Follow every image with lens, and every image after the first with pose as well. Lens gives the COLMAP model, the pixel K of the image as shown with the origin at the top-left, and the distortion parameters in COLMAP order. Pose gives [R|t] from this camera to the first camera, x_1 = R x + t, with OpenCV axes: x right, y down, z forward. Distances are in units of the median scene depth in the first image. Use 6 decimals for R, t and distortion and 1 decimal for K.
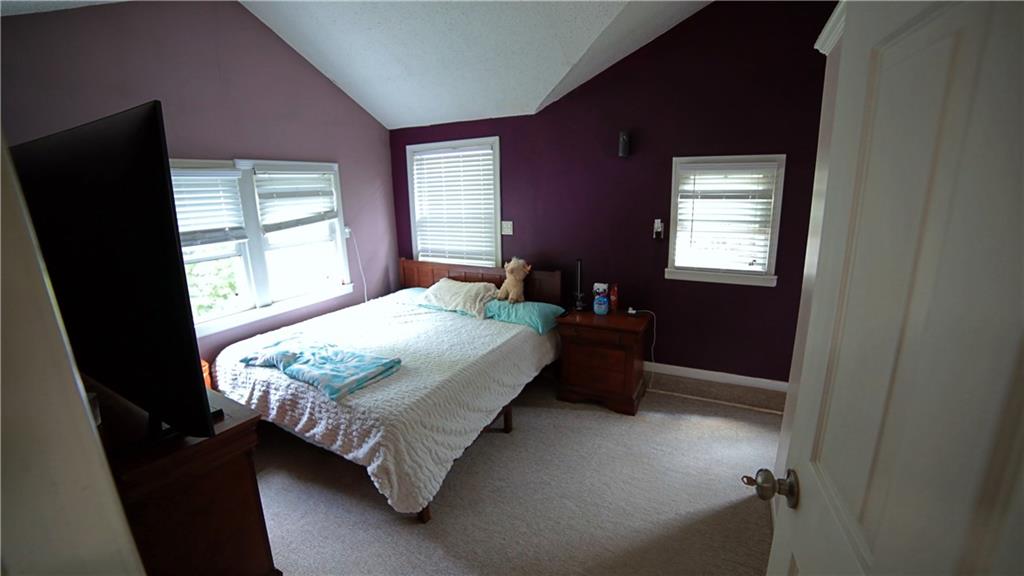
lens RADIAL K [[412.6, 0, 512.0], [0, 412.6, 288.0], [0, 0, 1]] dist [-0.052057, 0.000114]
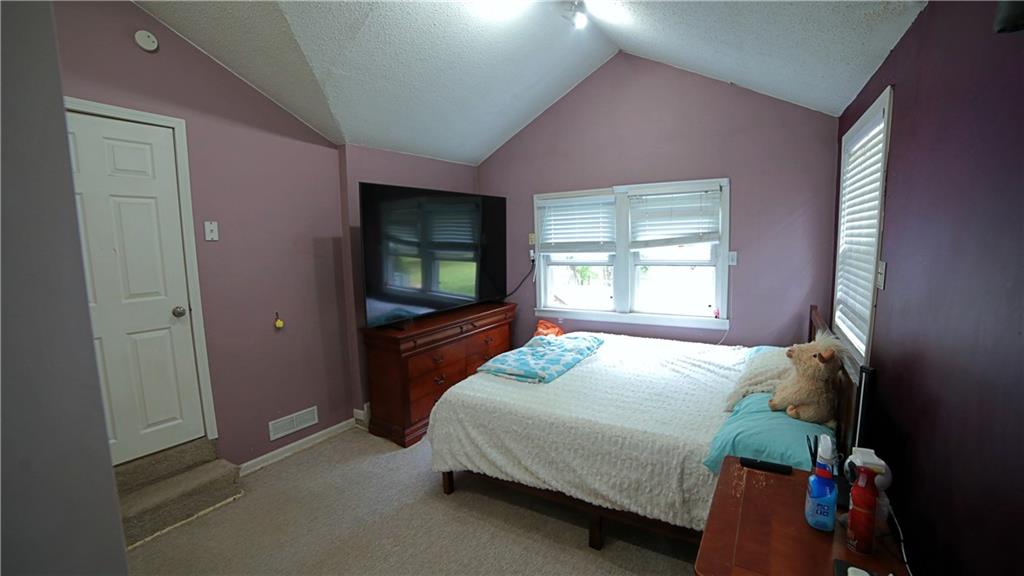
lens RADIAL K [[412.6, 0, 512.0], [0, 412.6, 288.0], [0, 0, 1]] dist [-0.052057, 0.000114]
pose [[-0.044780, 0.143762, -0.988599, 0.723232], [-0.205666, 0.967066, 0.149947, -0.176012], [0.977597, 0.210036, -0.013738, 0.943316]]
